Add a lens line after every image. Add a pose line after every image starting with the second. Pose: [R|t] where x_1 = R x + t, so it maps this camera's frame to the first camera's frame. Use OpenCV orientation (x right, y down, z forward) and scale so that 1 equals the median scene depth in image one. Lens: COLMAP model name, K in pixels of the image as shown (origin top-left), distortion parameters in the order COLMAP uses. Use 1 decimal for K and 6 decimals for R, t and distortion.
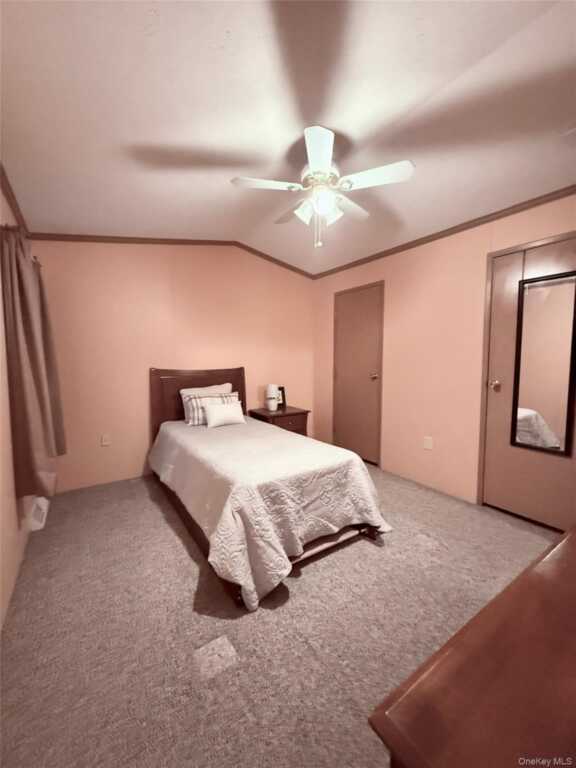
lens RADIAL K [[306.2, 0, 288.7], [0, 306.2, 381.8], [0, 0, 1]] dist [0.001349, 0.000074]
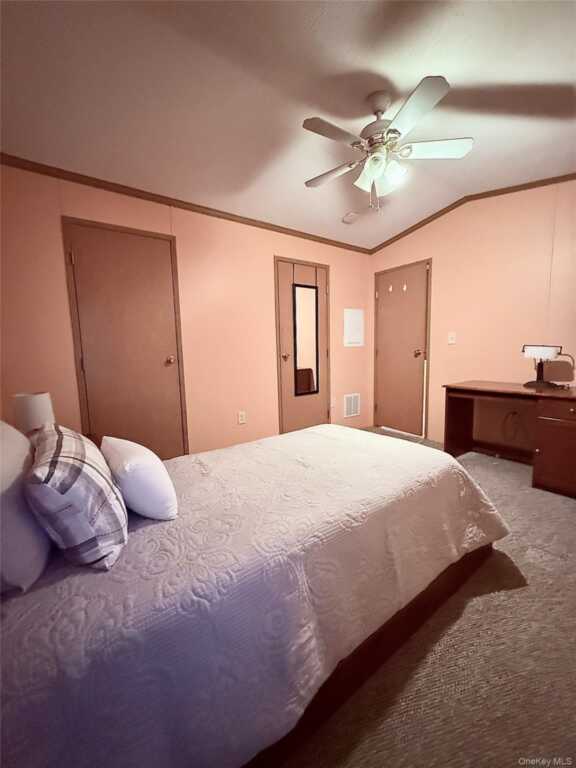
lens RADIAL K [[319.0, 0, 288.1], [0, 319.0, 367.5], [0, 0, 1]] dist [0.001505, 0.000166]
pose [[-0.053962, -0.060391, 0.996715, -0.880324], [0.087051, 0.994085, 0.064944, -0.033891], [-0.994741, 0.090270, -0.048385, 1.249577]]
